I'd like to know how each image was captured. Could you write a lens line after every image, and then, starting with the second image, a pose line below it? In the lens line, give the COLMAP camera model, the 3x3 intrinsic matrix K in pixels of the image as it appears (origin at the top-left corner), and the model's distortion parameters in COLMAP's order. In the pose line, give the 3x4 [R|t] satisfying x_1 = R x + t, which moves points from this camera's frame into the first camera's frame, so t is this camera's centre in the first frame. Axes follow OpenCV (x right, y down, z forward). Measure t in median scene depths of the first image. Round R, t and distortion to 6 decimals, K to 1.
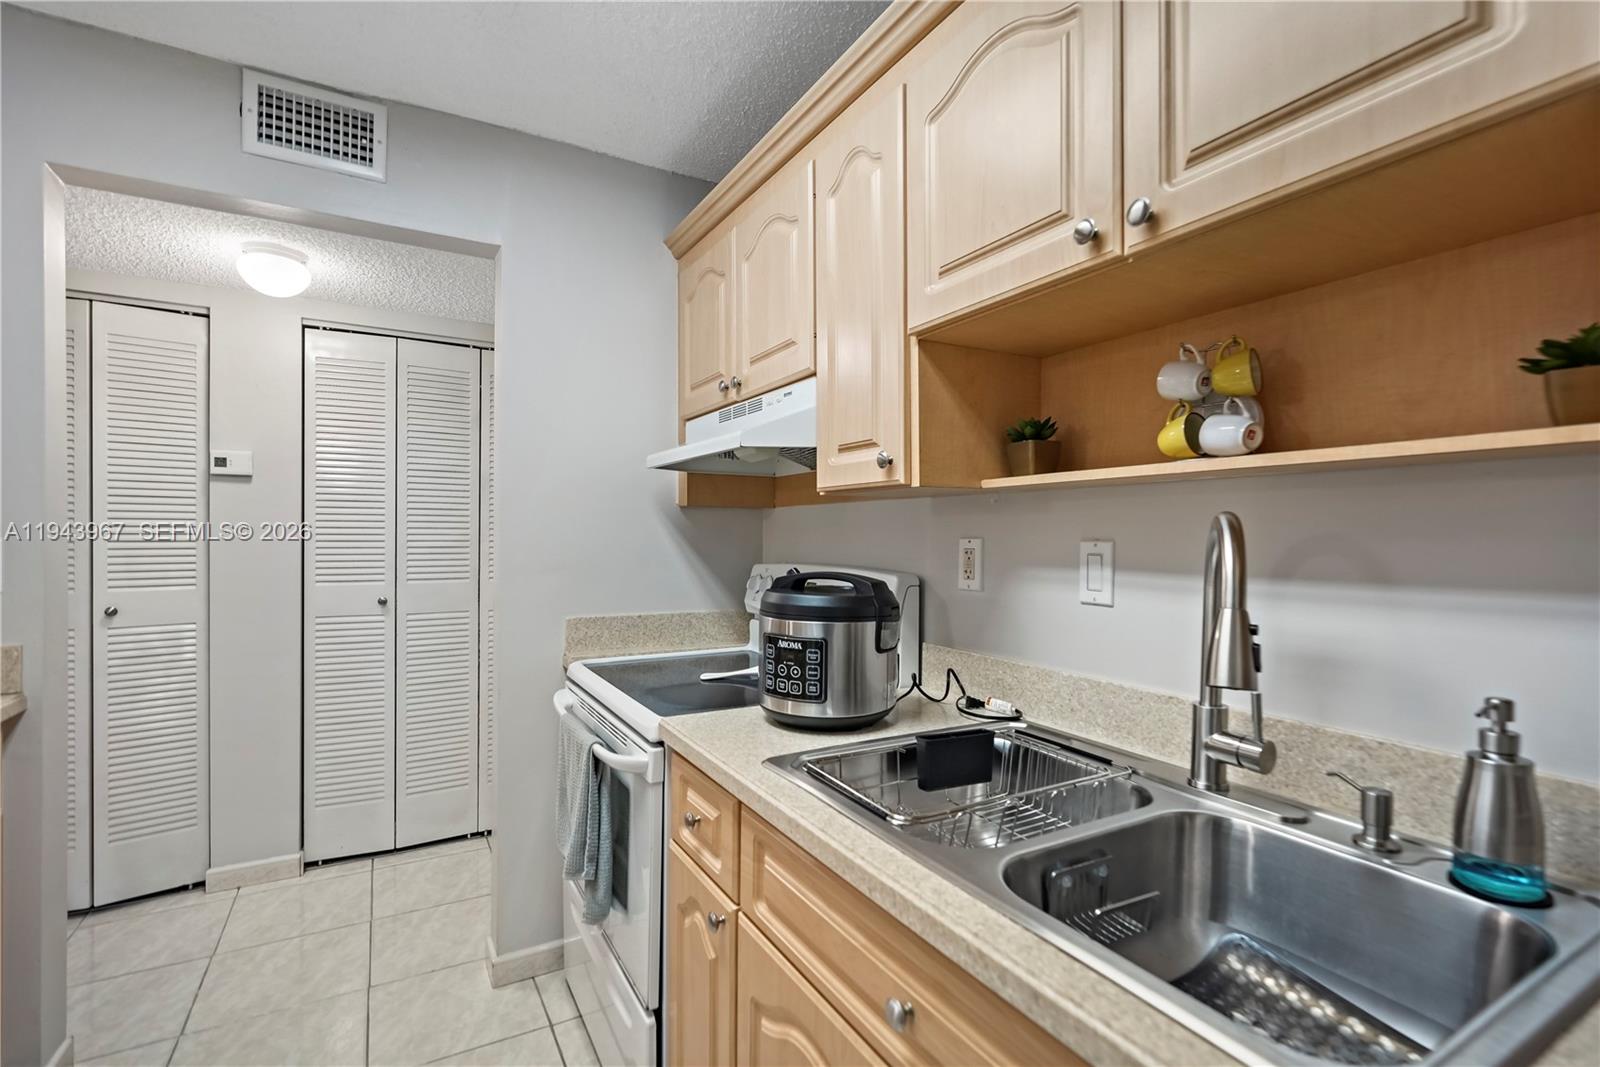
lens RADIAL K [[732.5, 0, 806.8], [0, 732.5, 534.2], [0, 0, 1]] dist [-0.004931, 0.000331]
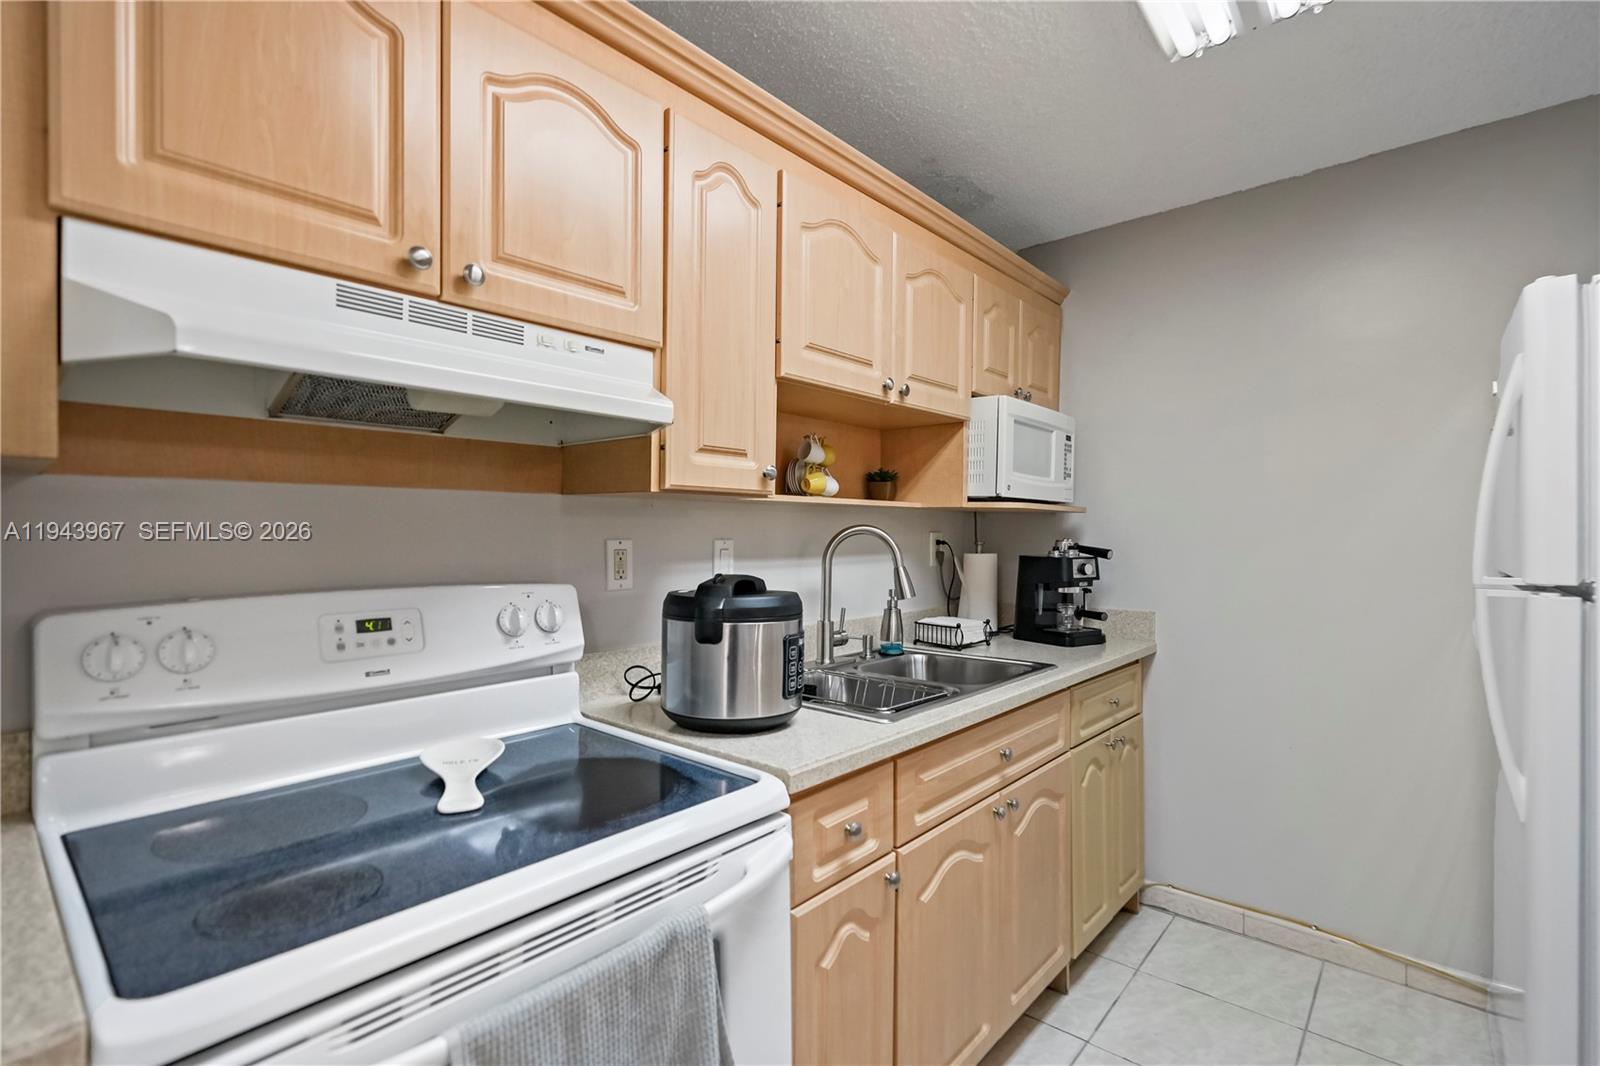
lens RADIAL K [[732.5, 0, 804.0], [0, 732.5, 532.8], [0, 0, 1]] dist [-0.004931, 0.000331]
pose [[-0.324874, -0.006453, 0.945735, -1.010607], [-0.004449, 0.999976, 0.005295, -0.012368], [-0.945747, -0.002487, -0.324895, 1.309251]]
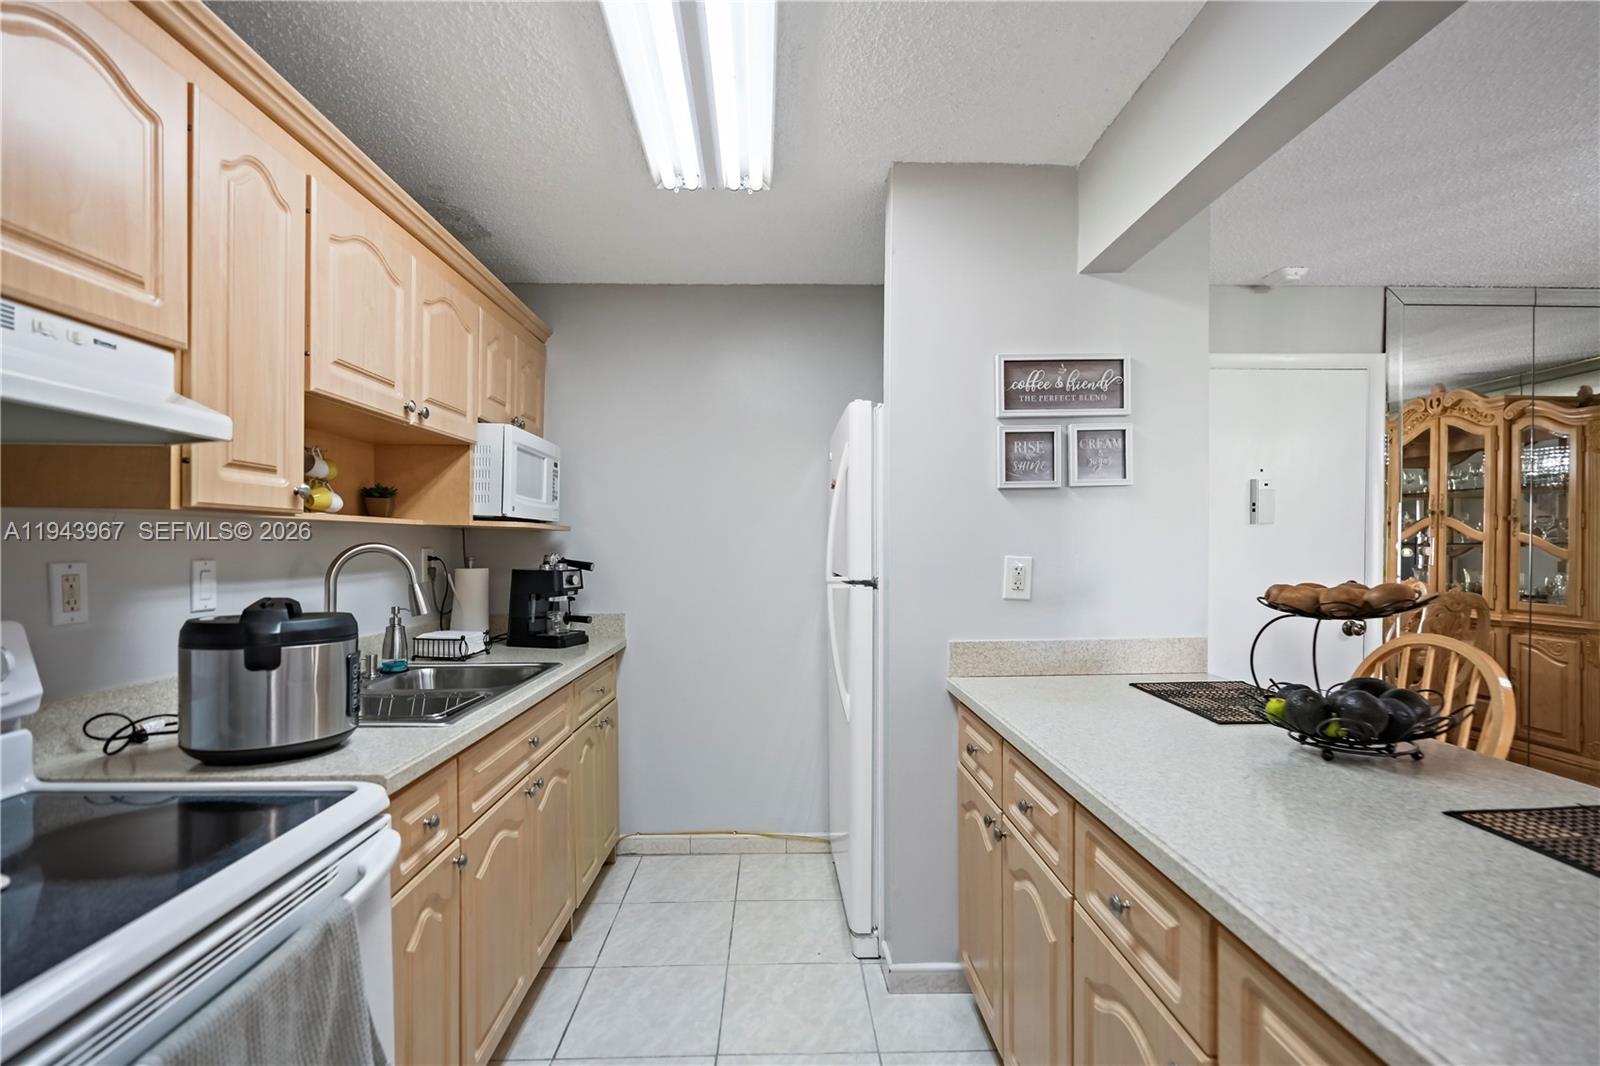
lens RADIAL K [[732.5, 0, 795.6], [0, 732.5, 555.3], [0, 0, 1]] dist [-0.004931, 0.000331]
pose [[-0.876568, -0.014036, 0.481073, -1.092916], [-0.006797, 0.999836, 0.016788, -0.026665], [-0.481230, 0.011447, -0.876520, 1.599788]]
